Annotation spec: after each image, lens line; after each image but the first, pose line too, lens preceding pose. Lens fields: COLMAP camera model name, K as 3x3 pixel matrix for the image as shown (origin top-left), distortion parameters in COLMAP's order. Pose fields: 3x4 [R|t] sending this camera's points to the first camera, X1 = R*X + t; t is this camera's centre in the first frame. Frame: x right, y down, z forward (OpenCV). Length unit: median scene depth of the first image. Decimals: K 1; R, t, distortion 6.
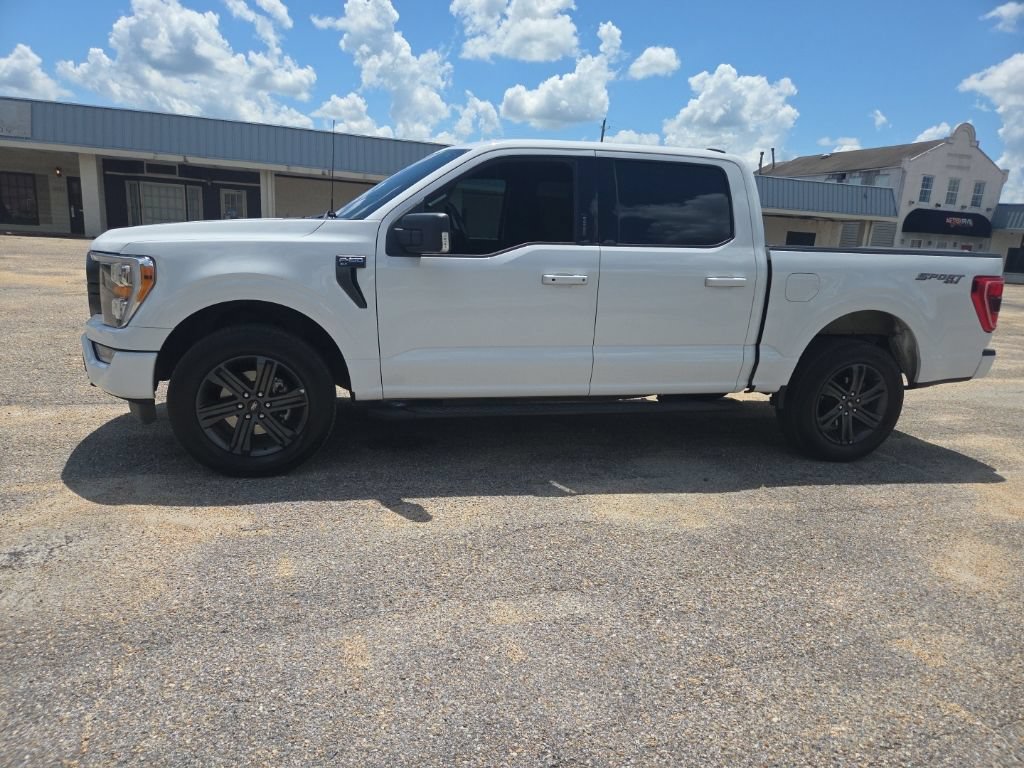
lens RADIAL K [[685.1, 0, 505.7], [0, 685.1, 395.9], [0, 0, 1]] dist [0.070739, -0.058933]
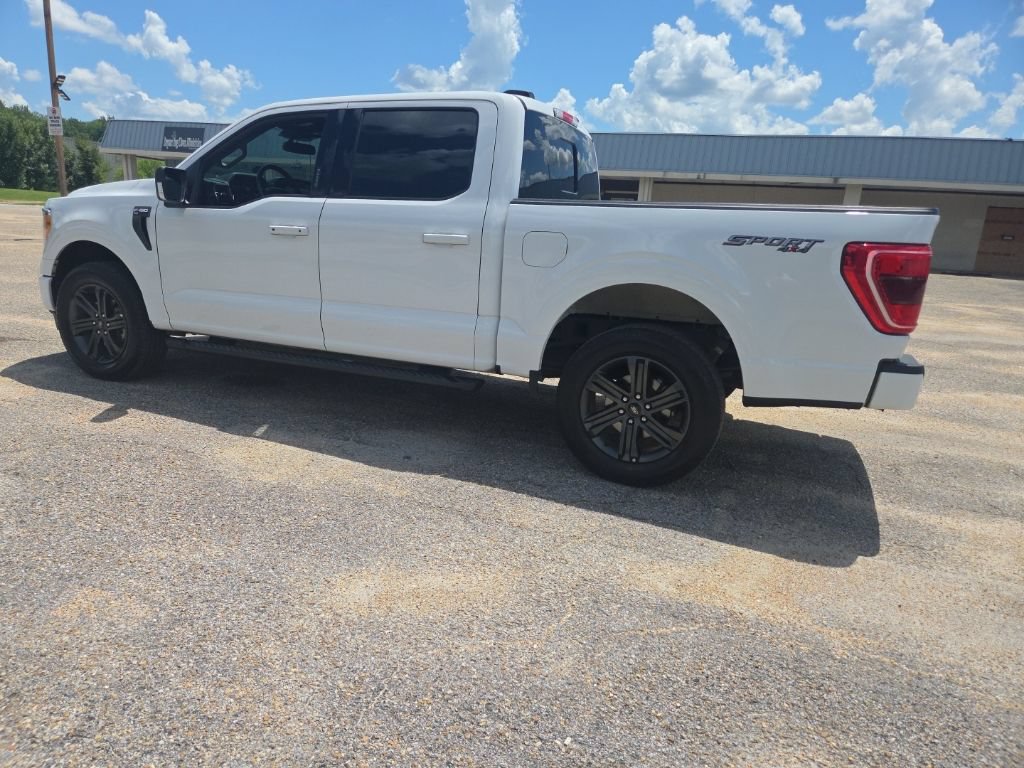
lens RADIAL K [[685.4, 0, 497.0], [0, 685.4, 395.1], [0, 0, 1]] dist [0.068078, -0.056148]
pose [[0.794358, 0.139406, -0.591237, 0.990413], [-0.150062, 0.988178, 0.031383, -0.005742], [0.588623, 0.063793, 0.805887, 0.372659]]
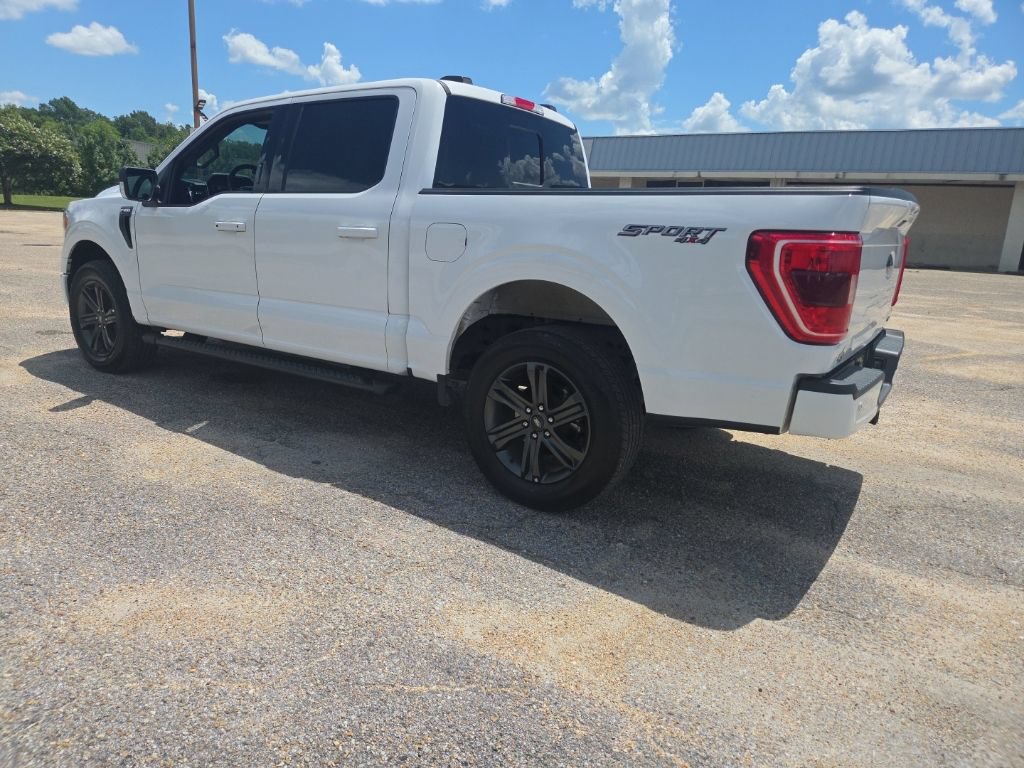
lens RADIAL K [[685.4, 0, 497.0], [0, 685.4, 376.5], [0, 0, 1]] dist [0.068078, -0.056148]
pose [[0.655895, 0.142426, -0.741294, 1.155088], [-0.181345, 0.983009, 0.028413, -0.052571], [0.732745, 0.115794, 0.670579, 0.634866]]
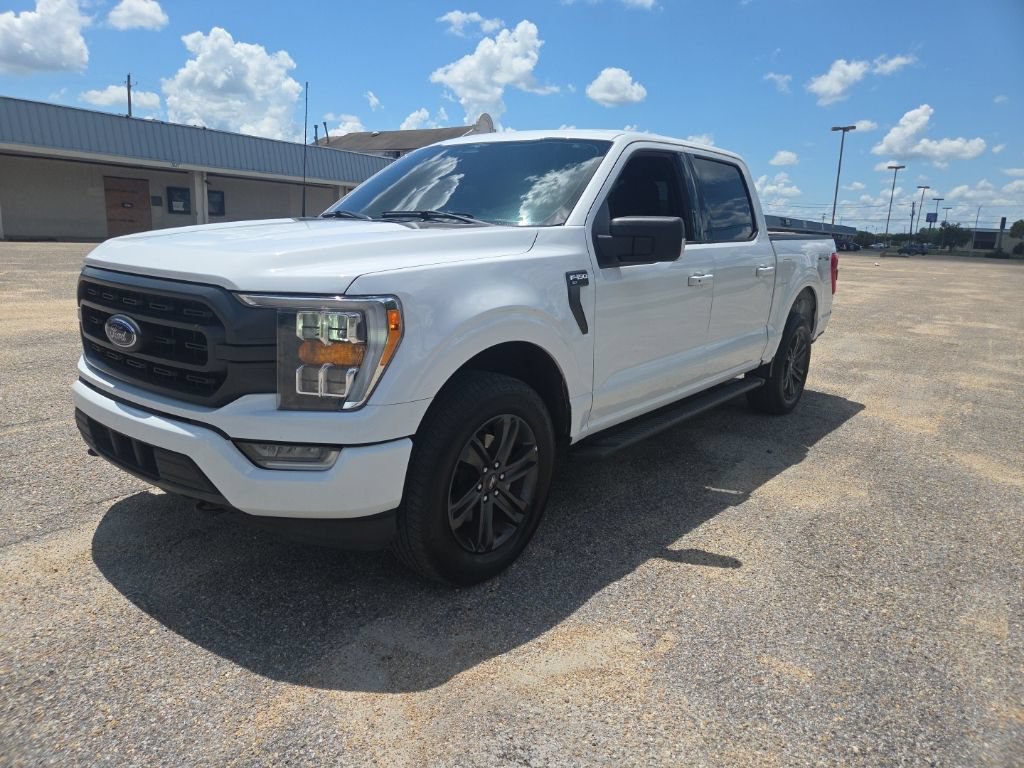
lens RADIAL K [[685.1, 0, 500.6], [0, 685.1, 374.2], [0, 0, 1]] dist [0.070739, -0.058933]
pose [[0.804727, -0.147800, 0.574952, -0.731168], [0.141060, 0.988379, 0.056644, -0.134181], [-0.576643, 0.035520, 0.816224, 0.376958]]
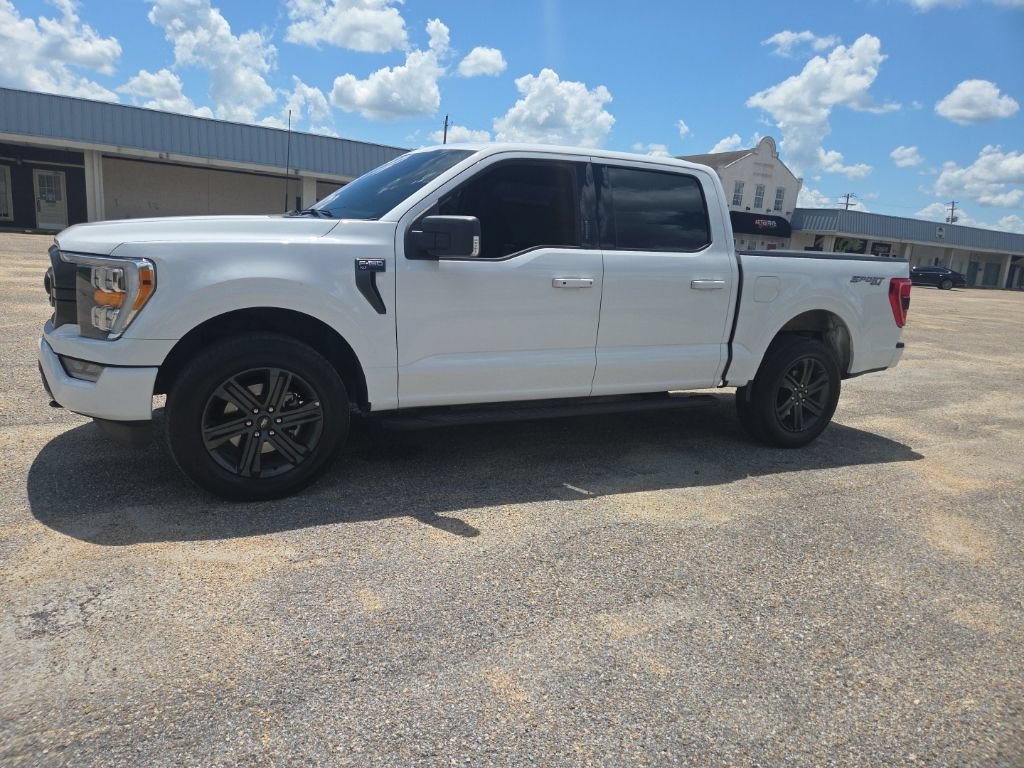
lens RADIAL K [[685.1, 0, 498.7], [0, 685.1, 375.4], [0, 0, 1]] dist [0.070739, -0.058933]
pose [[0.975648, -0.028847, 0.217438, -0.248402], [0.032585, 0.999376, -0.013622, -0.023612], [-0.216910, 0.020375, 0.975979, 0.042800]]
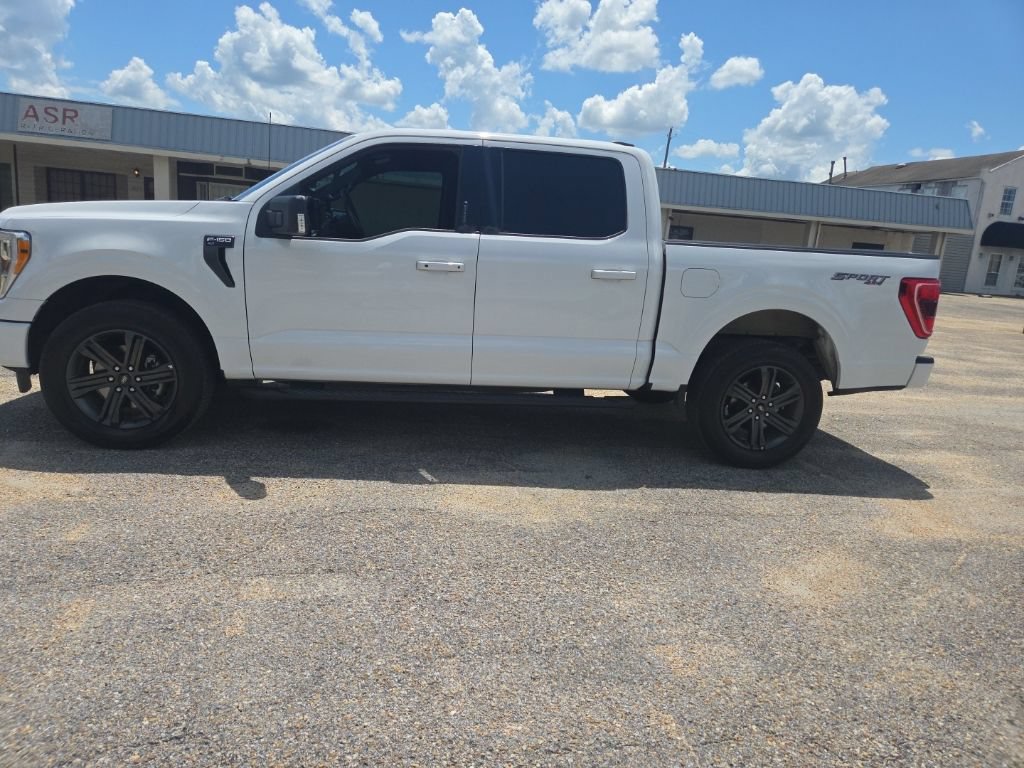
lens RADIAL K [[685.1, 0, 504.9], [0, 685.1, 372.5], [0, 0, 1]] dist [0.070739, -0.058933]
pose [[0.994369, 0.040422, -0.097962, 0.287035], [-0.044347, 0.998285, -0.038225, 0.018524], [0.096249, 0.042354, 0.994456, 0.024959]]
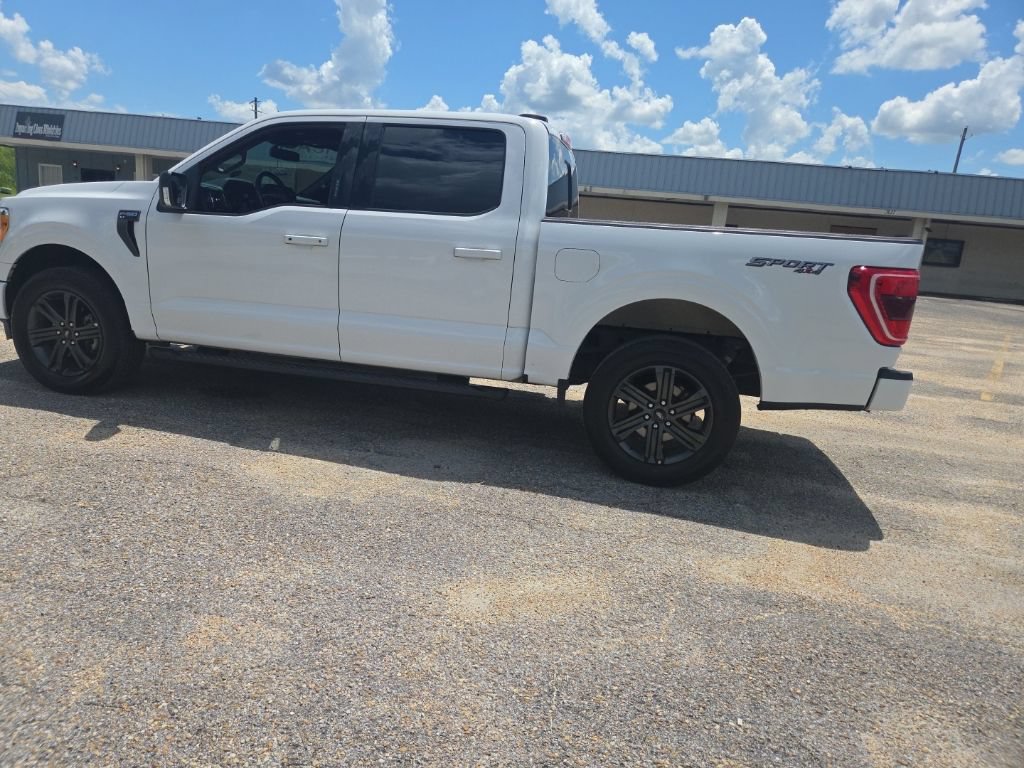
lens RADIAL K [[685.4, 0, 499.1], [0, 685.4, 376.7], [0, 0, 1]] dist [0.068078, -0.056148]
pose [[0.889420, 0.111855, -0.443194, 0.824974], [-0.136645, 0.990322, -0.024284, 0.015531], [0.436189, 0.082159, 0.896097, 0.232042]]
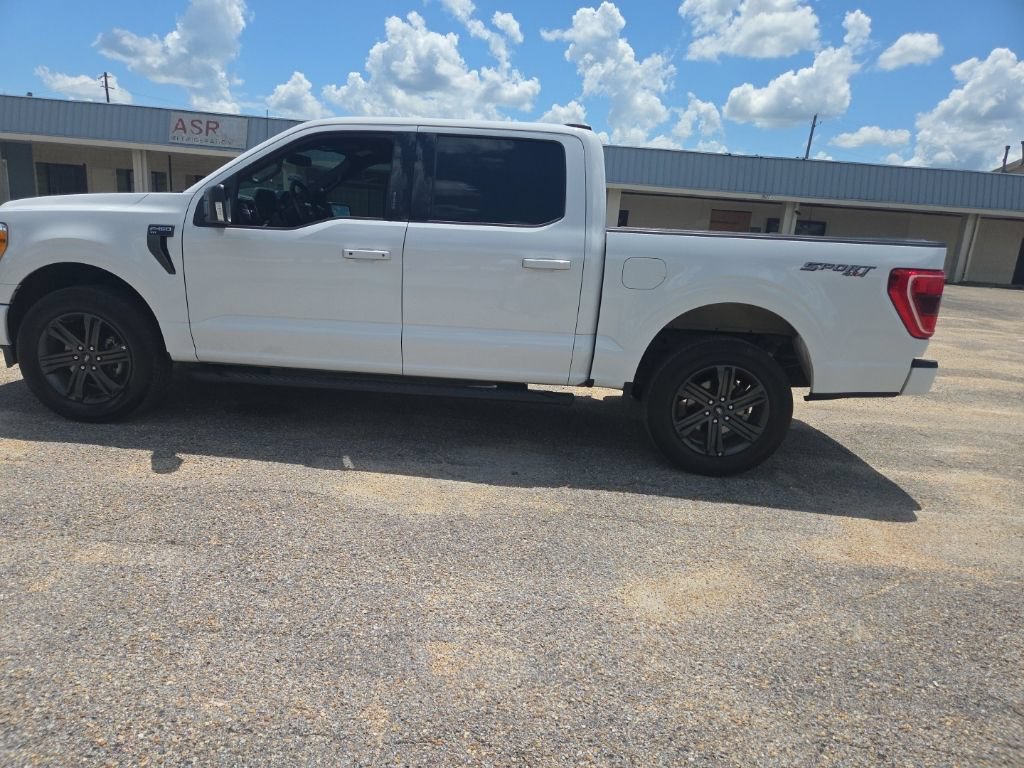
lens RADIAL K [[685.1, 0, 497.2], [0, 685.1, 387.8], [0, 0, 1]] dist [0.070739, -0.058933]
pose [[0.954579, 0.077407, -0.287726, 0.577368], [-0.082321, 0.996593, -0.005000, 0.012916], [0.286359, 0.028459, 0.957700, 0.104552]]
